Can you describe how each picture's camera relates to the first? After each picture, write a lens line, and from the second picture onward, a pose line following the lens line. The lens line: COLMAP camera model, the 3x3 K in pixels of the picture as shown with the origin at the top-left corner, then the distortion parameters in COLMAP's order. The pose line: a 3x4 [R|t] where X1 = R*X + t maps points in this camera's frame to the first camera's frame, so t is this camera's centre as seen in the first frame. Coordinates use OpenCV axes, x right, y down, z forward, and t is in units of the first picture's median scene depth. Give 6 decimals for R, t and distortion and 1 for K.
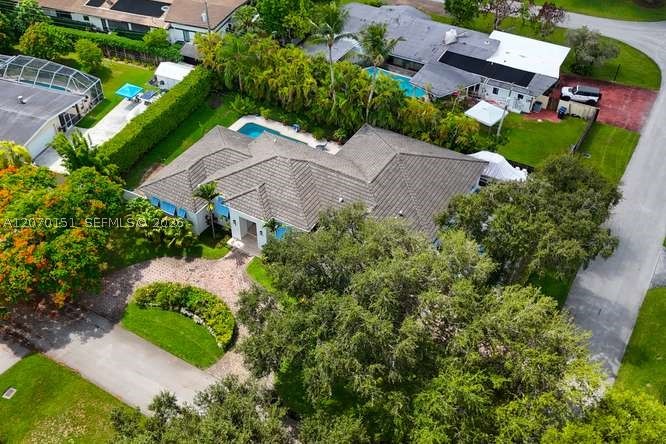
lens RADIAL K [[664.9, 0, 323.4], [0, 664.9, 232.4], [0, 0, 1]] dist [0.117810, -0.199795]
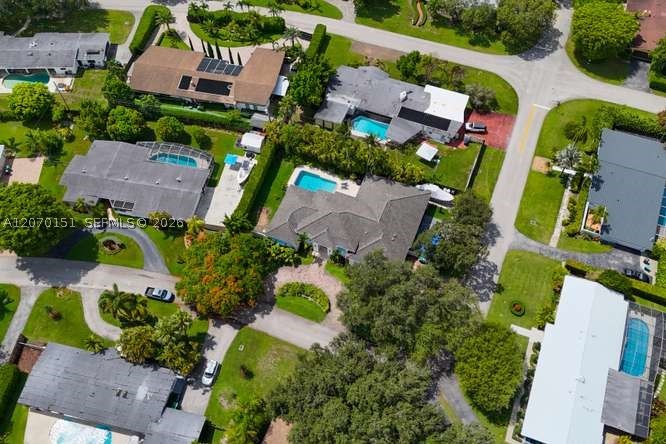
lens RADIAL K [[592.1, 0, 352.3], [0, 592.1, 201.3], [0, 0, 1]] dist [0.084866, -0.000087]
pose [[0.985771, -0.132640, 0.103256, -0.180654], [0.104222, 0.964246, 0.243654, -0.549492], [-0.131882, -0.229426, 0.964350, -0.709684]]
